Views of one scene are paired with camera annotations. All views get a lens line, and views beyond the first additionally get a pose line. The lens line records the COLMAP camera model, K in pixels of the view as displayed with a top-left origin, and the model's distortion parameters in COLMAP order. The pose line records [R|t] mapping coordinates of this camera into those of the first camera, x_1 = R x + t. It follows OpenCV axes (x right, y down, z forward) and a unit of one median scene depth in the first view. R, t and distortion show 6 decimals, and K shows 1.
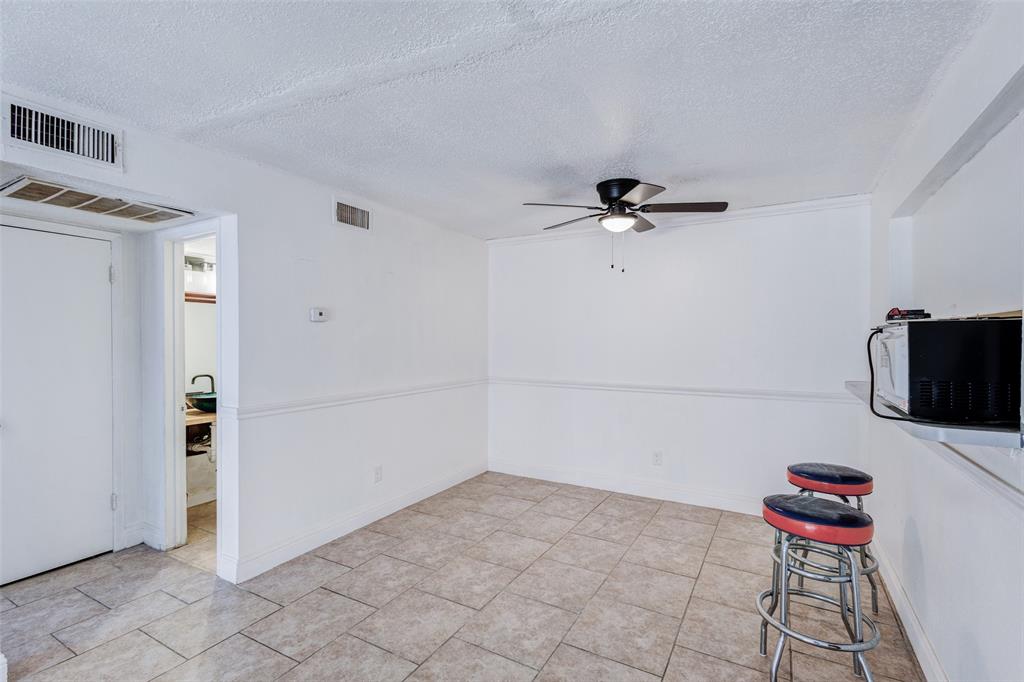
lens RADIAL K [[468.8, 0, 512.0], [0, 468.8, 341.0], [0, 0, 1]] dist [0.002609, 0.000191]
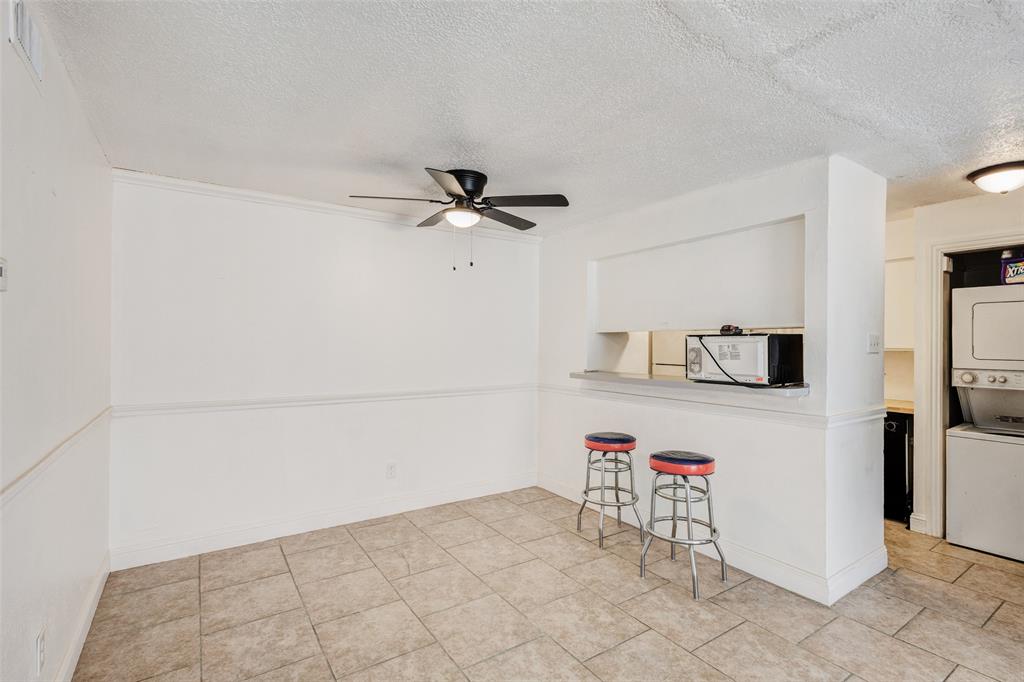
lens RADIAL K [[473.0, 0, 510.5], [0, 473.0, 339.6], [0, 0, 1]] dist [-0.000083, -0.000951]
pose [[0.456078, 0.002183, 0.889937, -0.556982], [0.006252, 0.999964, -0.005657, -0.008832], [-0.889918, 0.008144, 0.456048, 0.464415]]
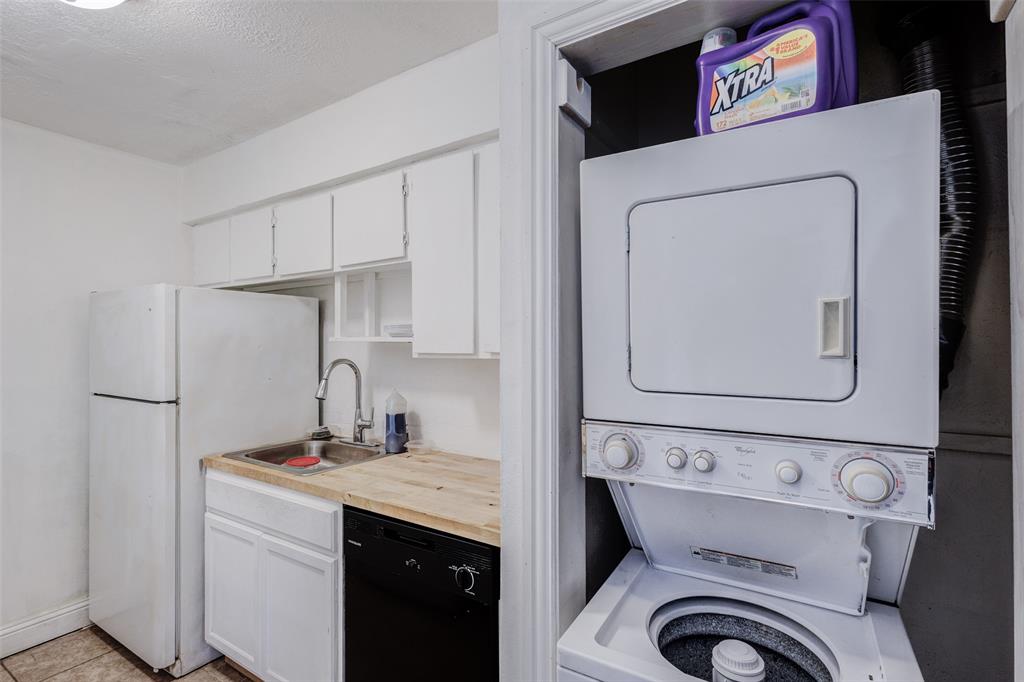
lens RADIAL K [[486.7, 0, 512.0], [0, 486.7, 341.0], [0, 0, 1]] dist [0.002923, 0.000294]
pose [[0.053295, 0.013851, 0.998483, 0.500259], [0.011183, 0.999833, -0.014467, 0.005776], [-0.998516, 0.011937, 0.053131, 0.096419]]
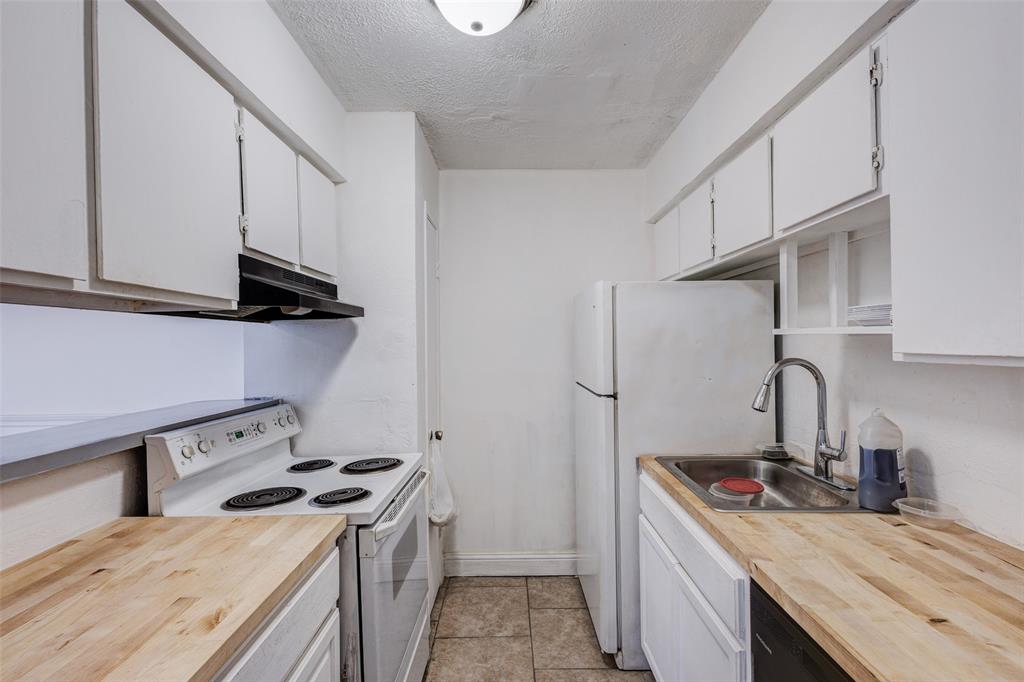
lens RADIAL K [[473.0, 0, 510.5], [0, 473.0, 339.6], [0, 0, 1]] dist [-0.000083, -0.000951]
pose [[0.869782, 0.001899, 0.493433, 0.684192], [0.006246, 0.999870, -0.014858, 0.004543], [-0.493397, 0.016006, 0.869657, 0.092538]]
